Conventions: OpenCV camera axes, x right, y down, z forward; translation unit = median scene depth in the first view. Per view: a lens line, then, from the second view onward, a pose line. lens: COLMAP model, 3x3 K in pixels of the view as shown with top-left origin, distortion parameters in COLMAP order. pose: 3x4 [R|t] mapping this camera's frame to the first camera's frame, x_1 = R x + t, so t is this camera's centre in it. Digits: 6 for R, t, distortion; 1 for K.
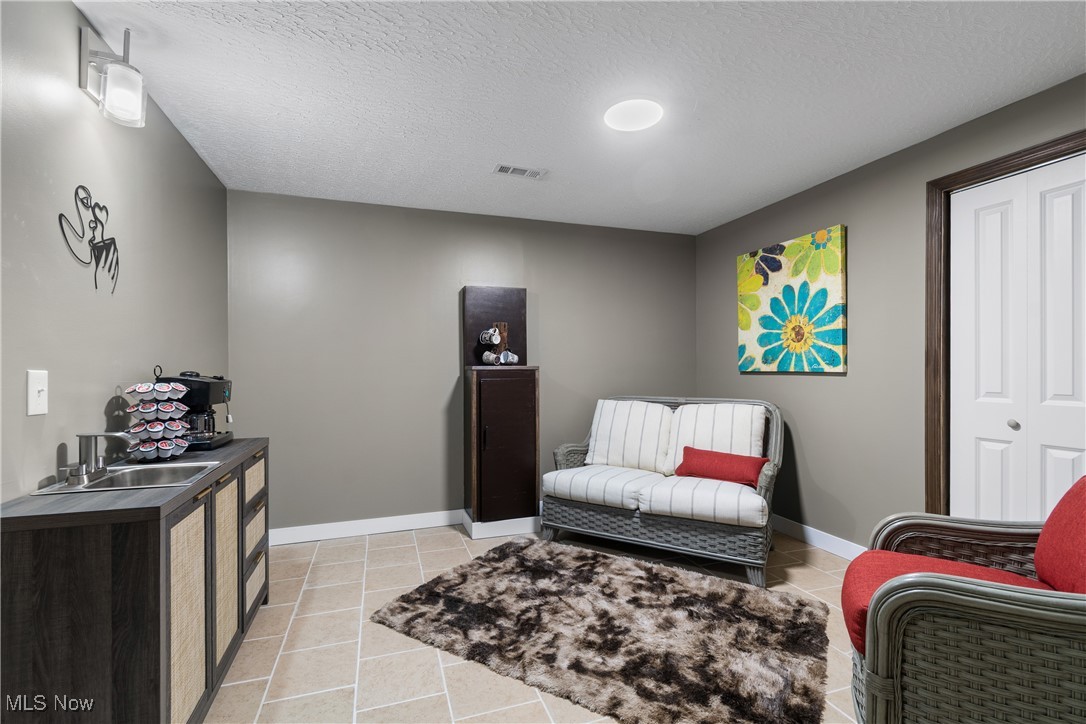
lens RADIAL K [[480.4, 0, 542.7], [0, 480.4, 366.9], [0, 0, 1]] dist [0.000771, -0.001055]
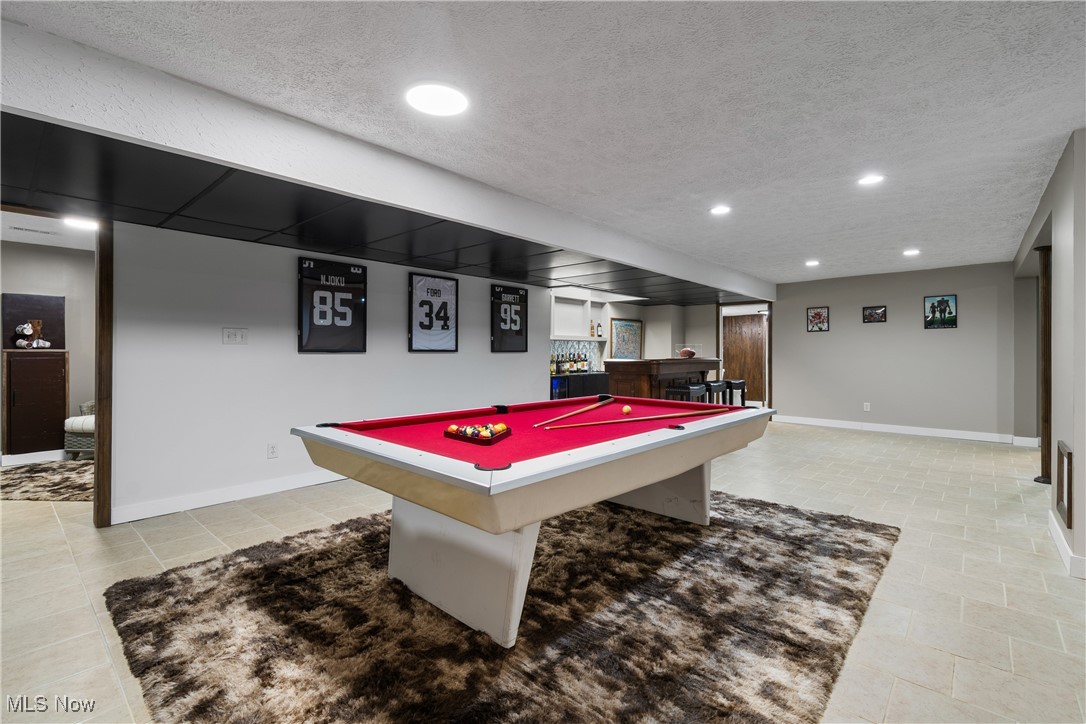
lens RADIAL K [[480.4, 0, 543.5], [0, 480.4, 352.3], [0, 0, 1]] dist [0.000771, -0.001055]
pose [[0.873117, 0.002440, 0.487504, 0.570235], [-0.002596, 0.999997, -0.000355, 0.003788], [-0.487504, -0.000956, 0.873120, -1.074448]]
